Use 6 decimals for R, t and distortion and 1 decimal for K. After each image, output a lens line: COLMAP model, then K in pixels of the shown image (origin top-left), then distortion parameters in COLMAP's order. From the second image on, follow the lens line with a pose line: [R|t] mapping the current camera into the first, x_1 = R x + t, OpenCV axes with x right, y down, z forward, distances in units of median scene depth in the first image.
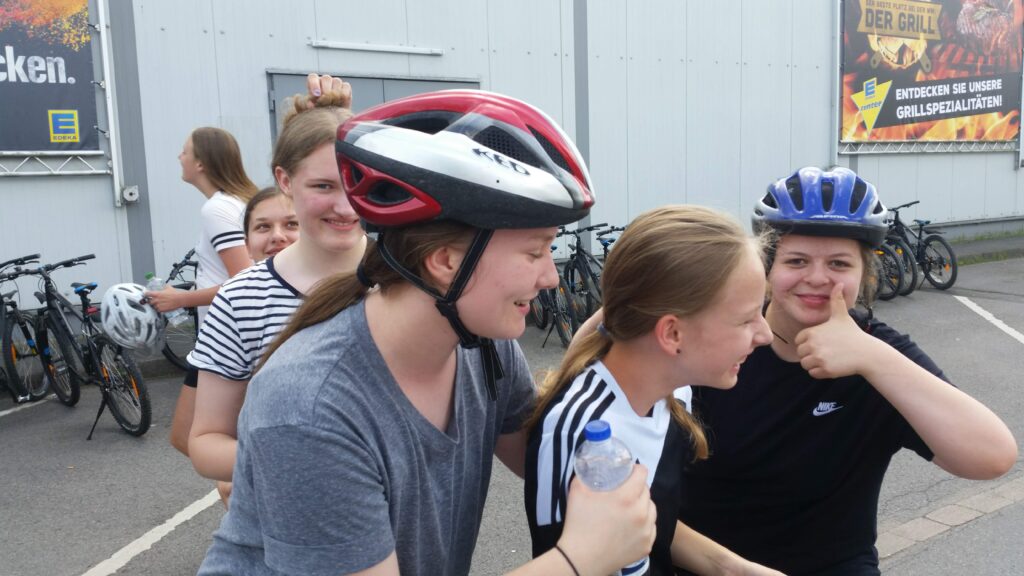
lens RADIAL K [[843.0, 0, 531.0], [0, 843.0, 278.2], [0, 0, 1]] dist [0.082401, -0.120271]
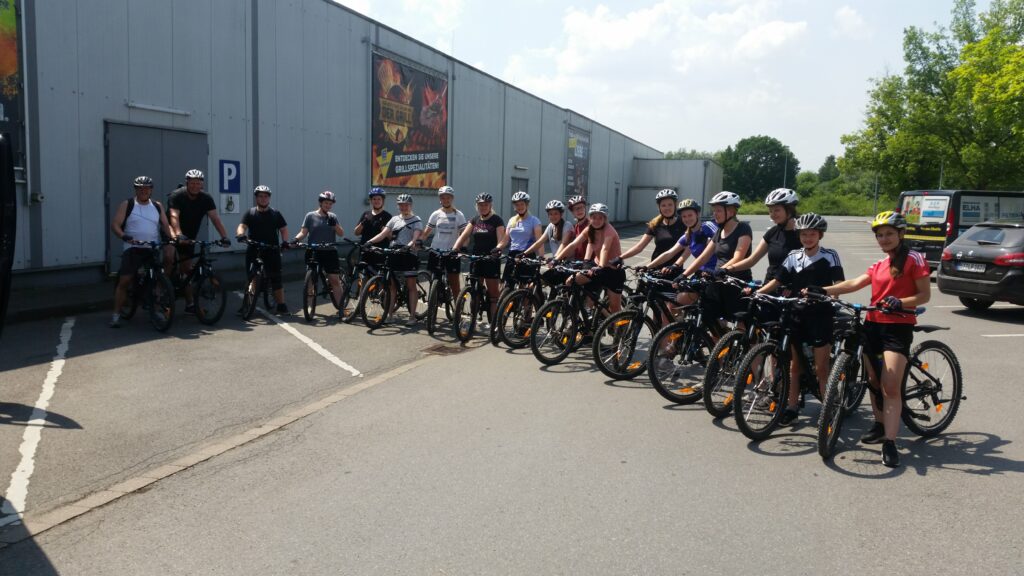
lens RADIAL K [[843.0, 0, 519.5], [0, 843.0, 304.8], [0, 0, 1]] dist [0.082401, -0.120271]
pose [[0.748375, -0.027721, 0.662697, -0.511751], [0.021586, 0.999615, 0.017438, 0.050455], [-0.662925, 0.001255, 0.748685, -0.418812]]
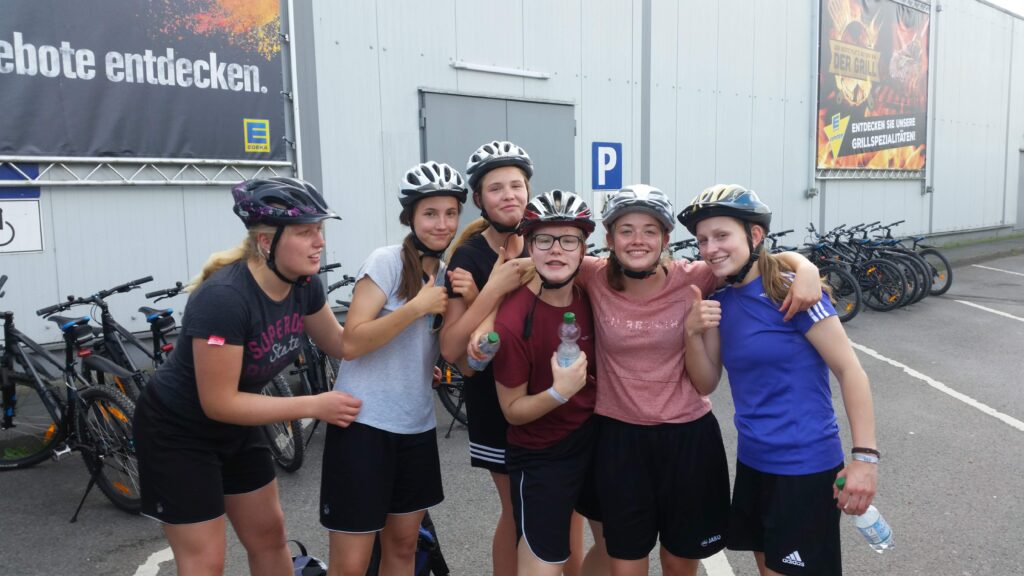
lens RADIAL K [[843.0, 0, 517.7], [0, 843.0, 285.6], [0, 0, 1]] dist [0.082401, -0.120271]
pose [[0.972513, -0.011776, 0.232550, -0.286623], [0.015771, 0.999758, -0.015328, 0.008357], [-0.232313, 0.018574, 0.972464, -0.011398]]
